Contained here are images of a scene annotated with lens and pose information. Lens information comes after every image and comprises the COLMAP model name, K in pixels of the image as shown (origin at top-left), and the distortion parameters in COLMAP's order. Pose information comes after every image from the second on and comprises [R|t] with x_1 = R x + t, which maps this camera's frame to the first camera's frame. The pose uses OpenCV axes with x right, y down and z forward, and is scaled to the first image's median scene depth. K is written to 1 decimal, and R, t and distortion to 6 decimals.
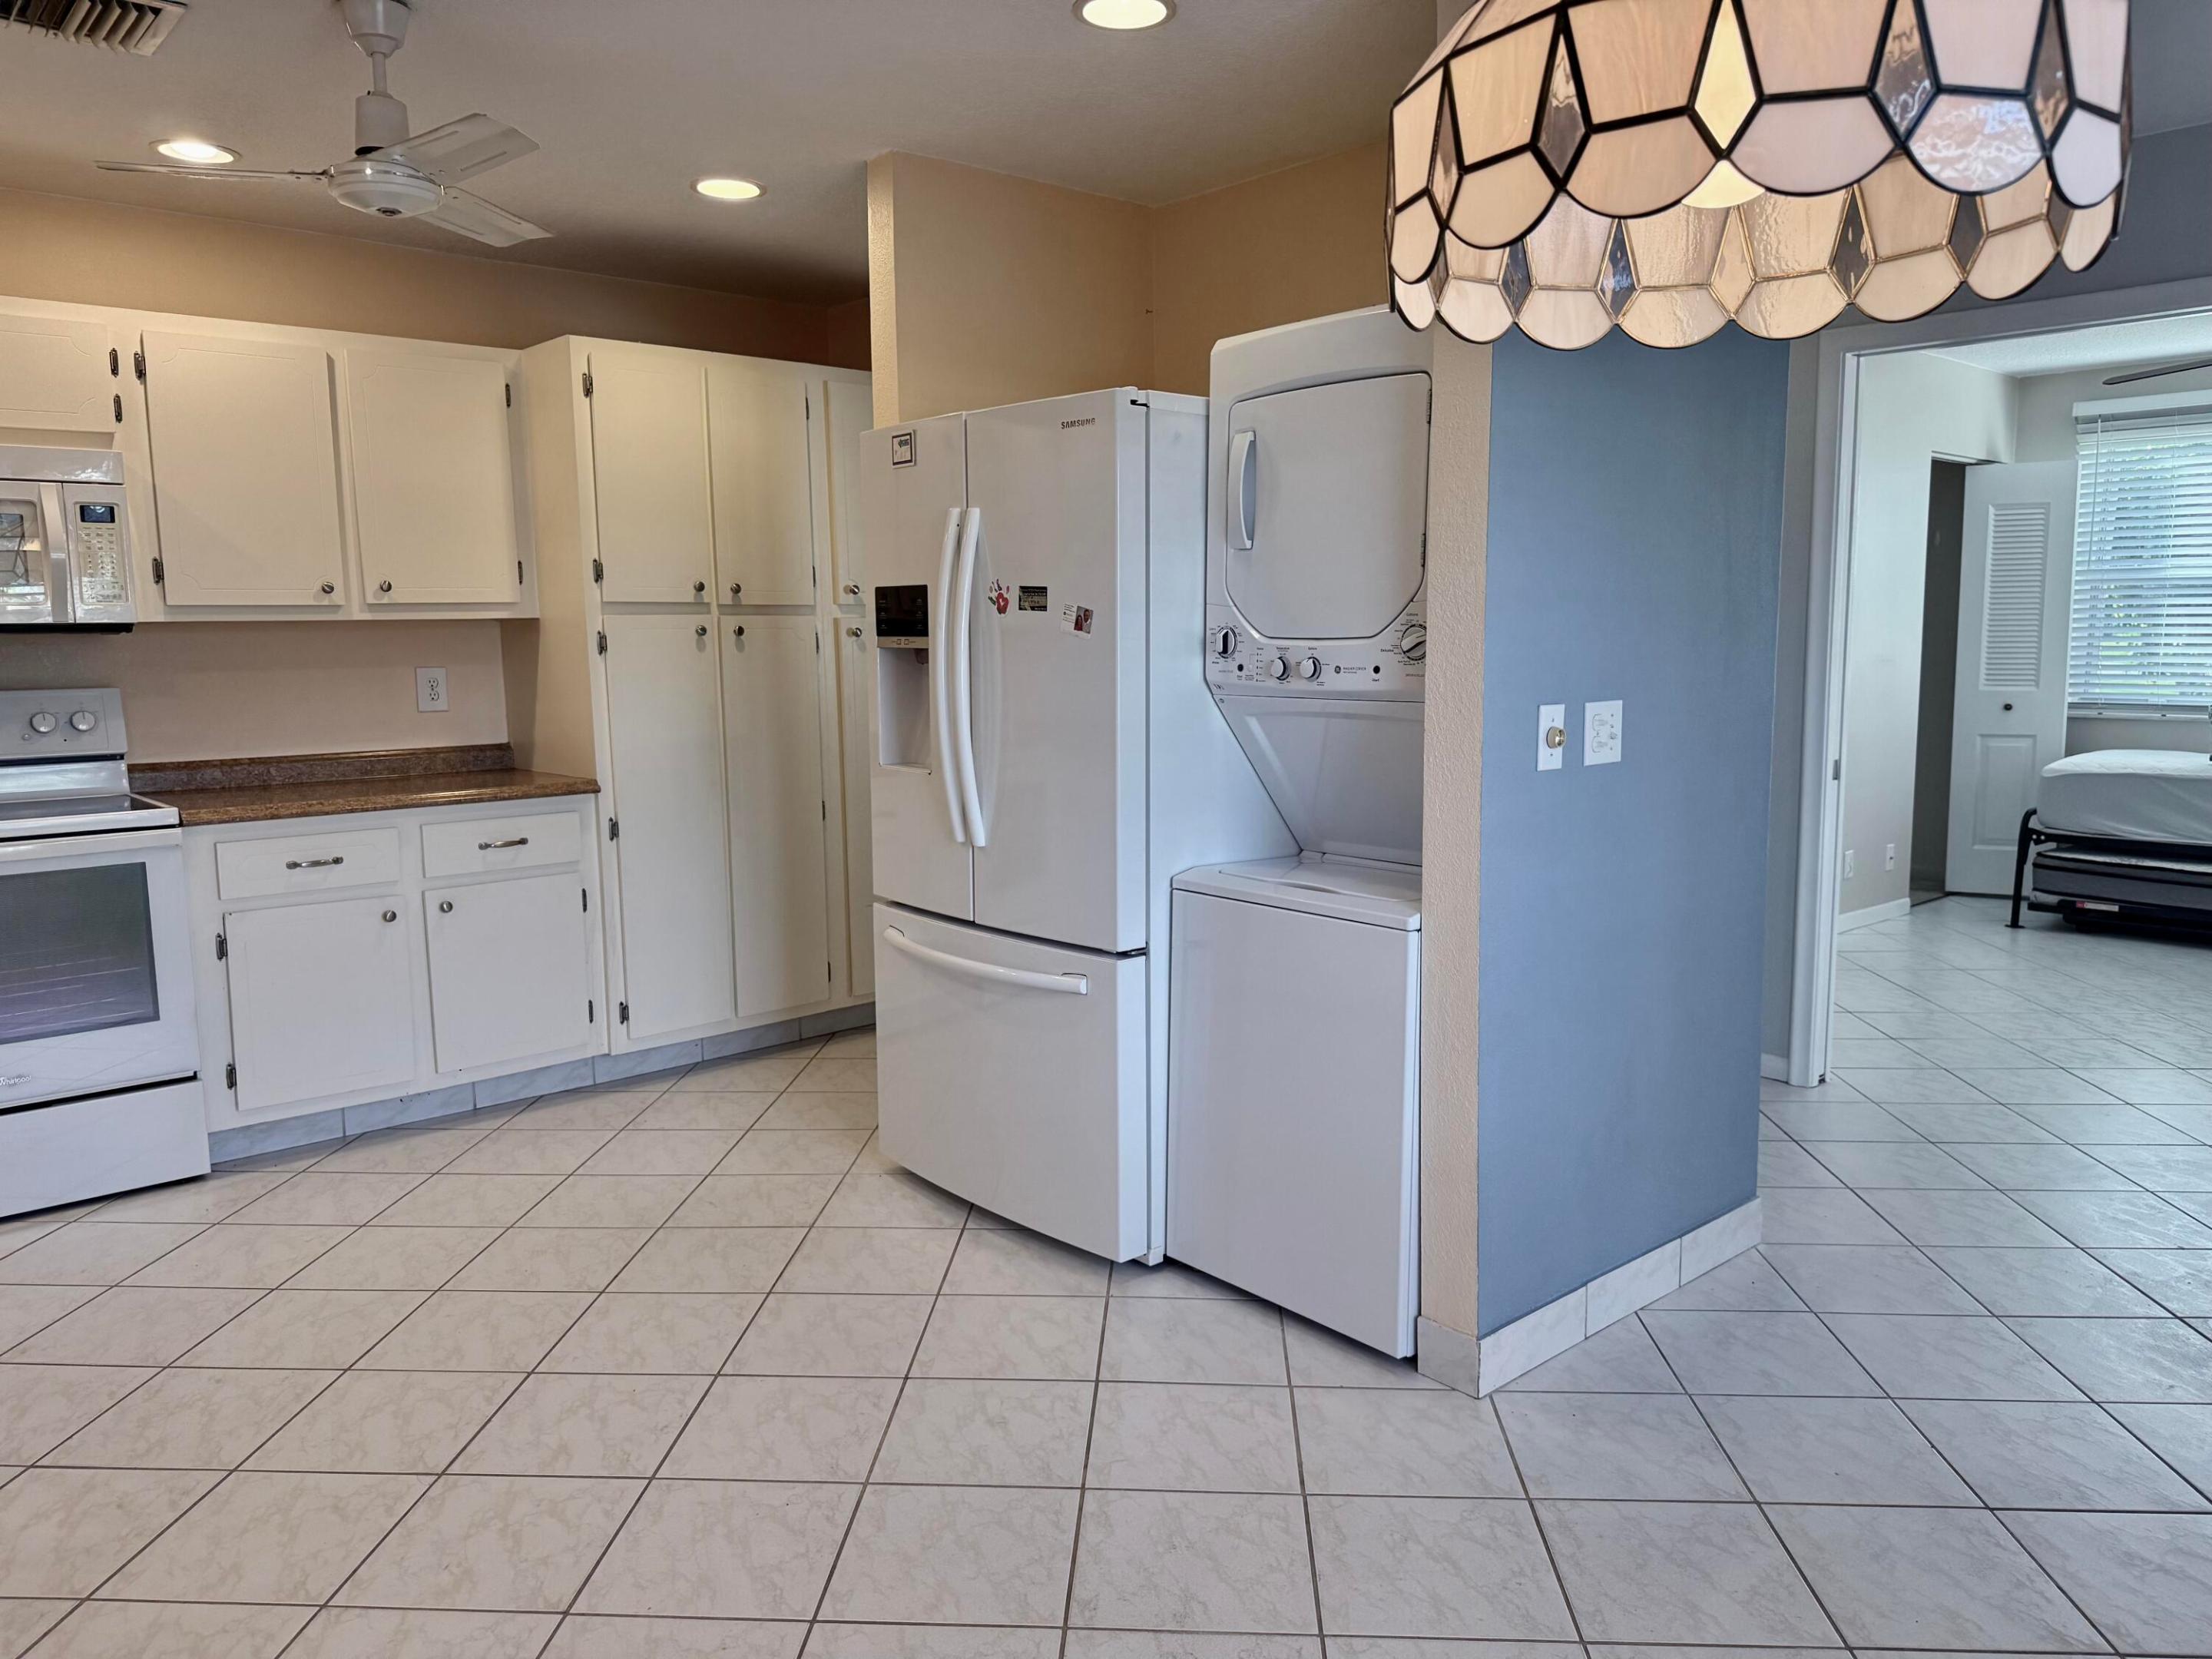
lens RADIAL K [[1528.9, 0, 1106.0], [0, 1528.9, 829.5], [0, 0, 1]] dist [0.071502, -0.105701]
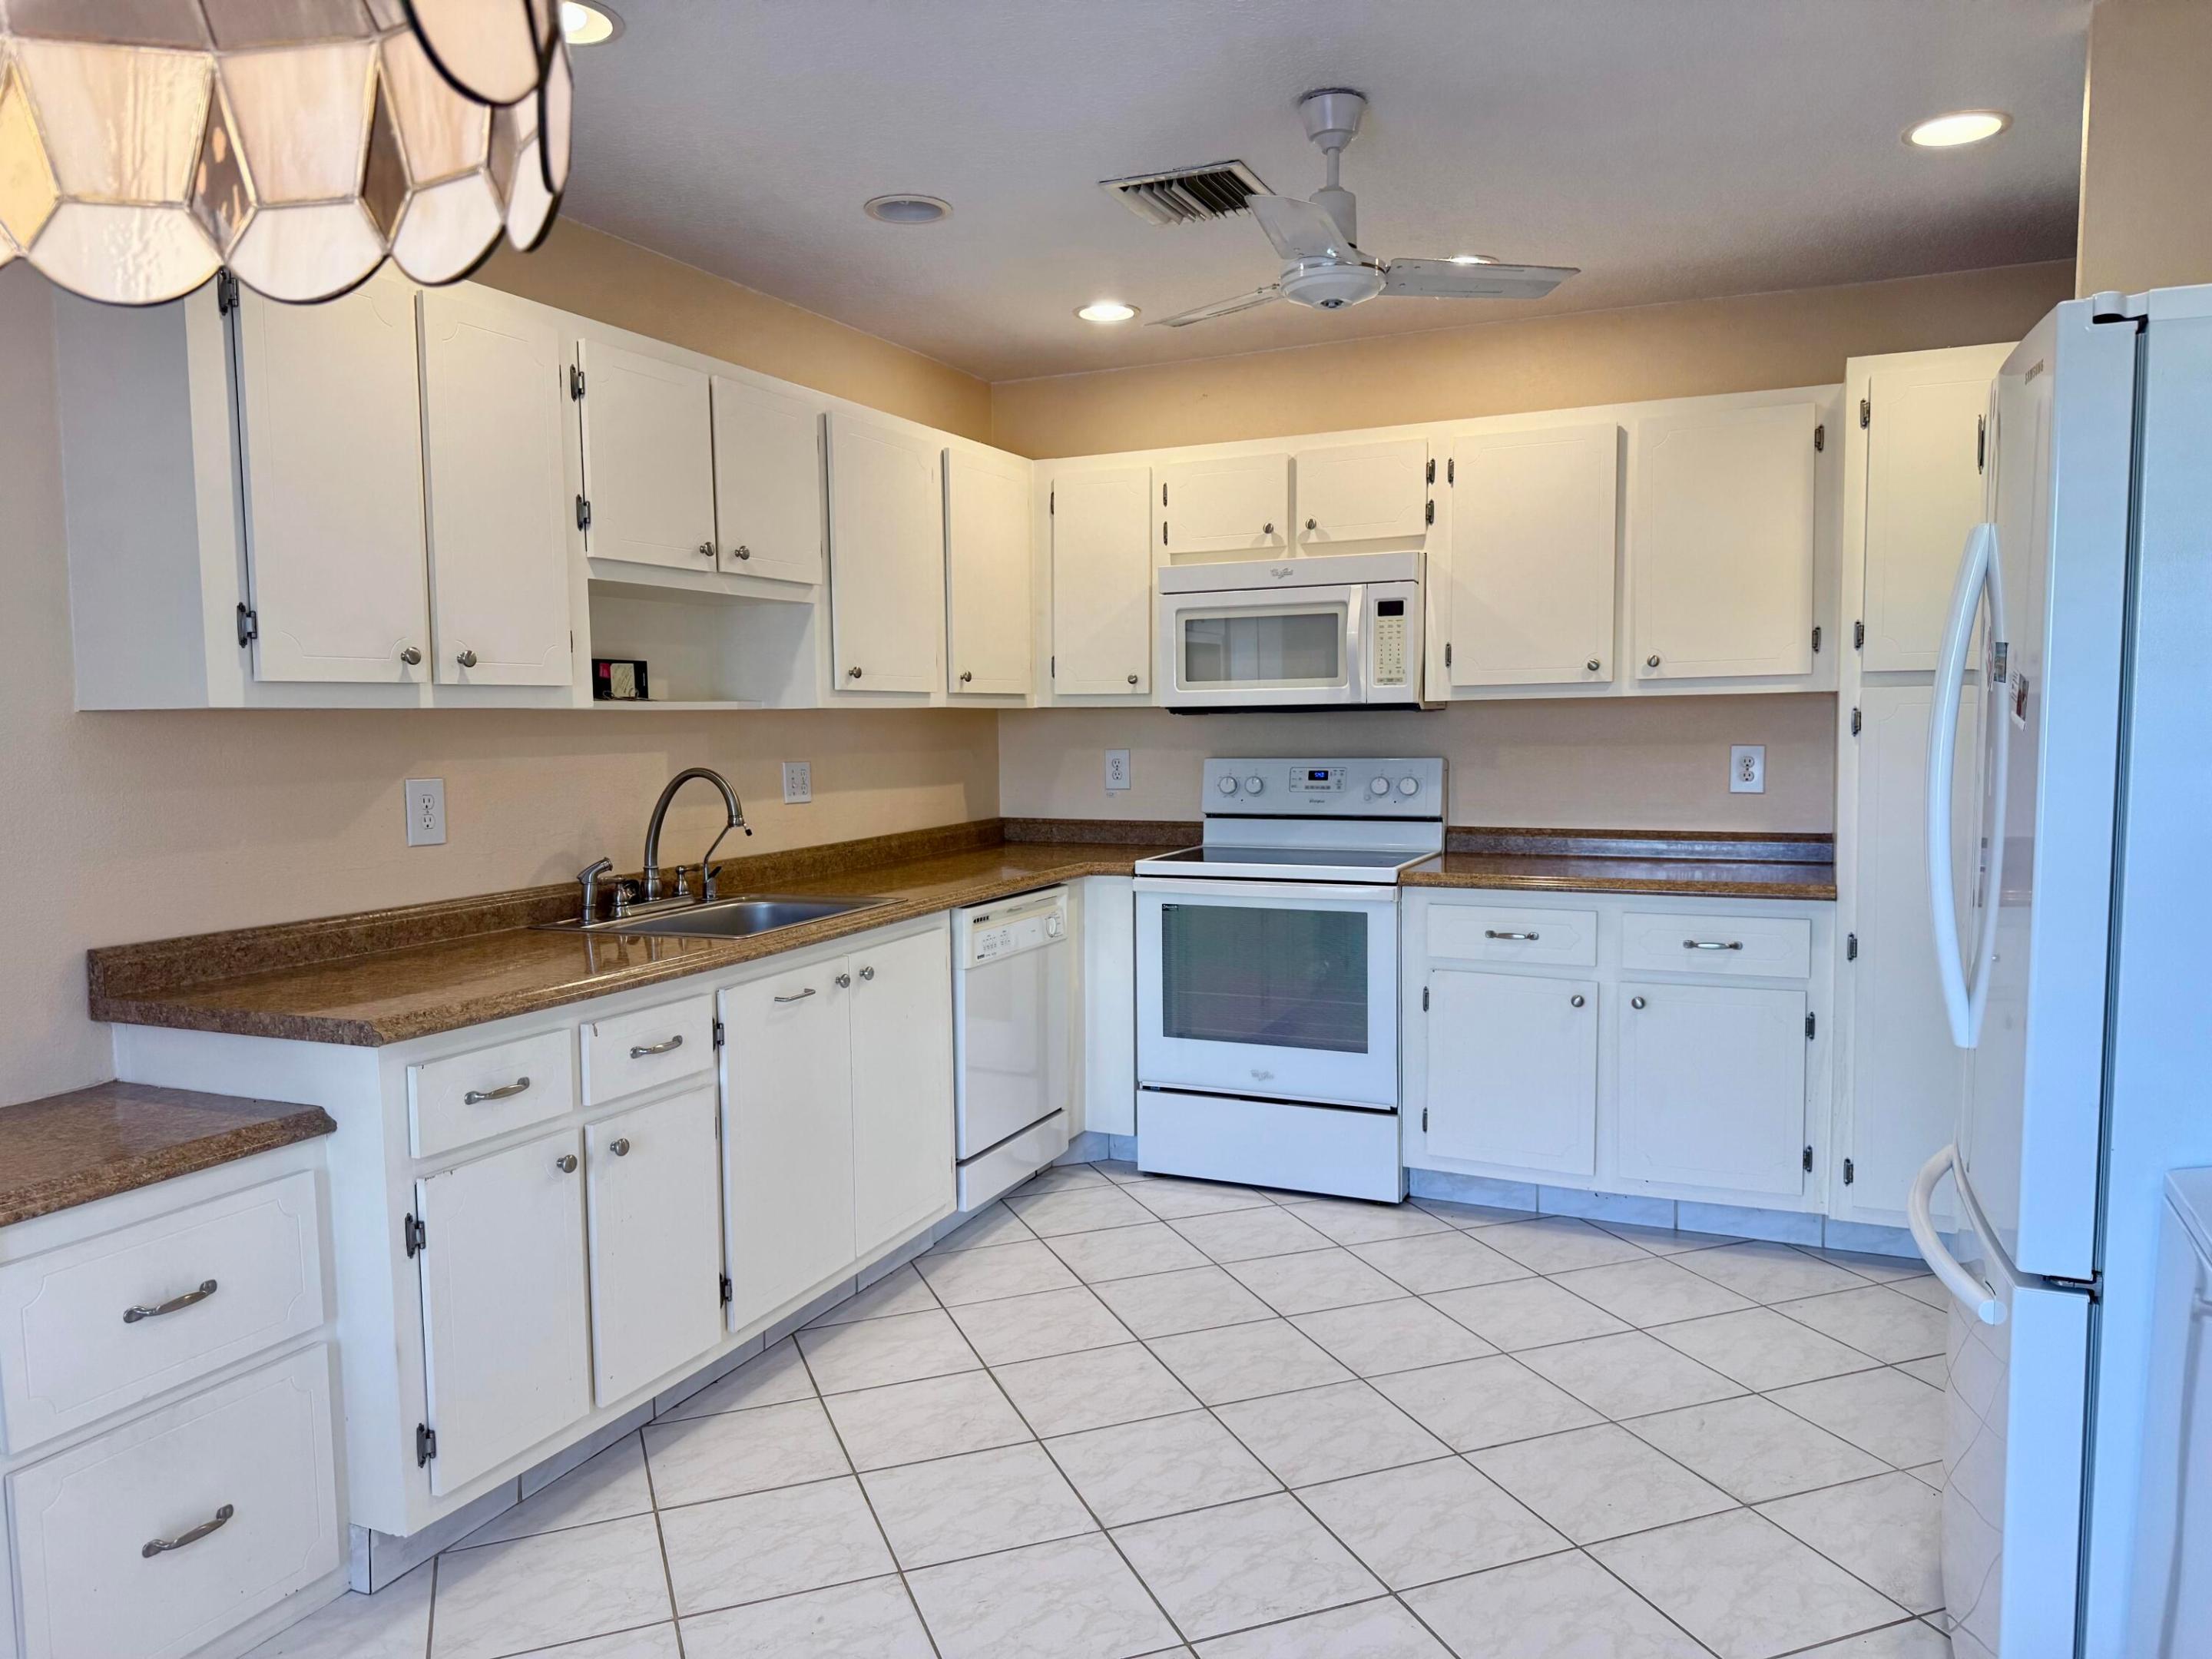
lens RADIAL K [[1528.9, 0, 1106.0], [0, 1528.9, 829.5], [0, 0, 1]] dist [0.071502, -0.105701]
pose [[0.412872, 0.073909, -0.907785, 0.282581], [-0.112047, 0.993253, 0.029907, -0.046341], [0.903871, 0.089366, 0.418367, 0.316594]]
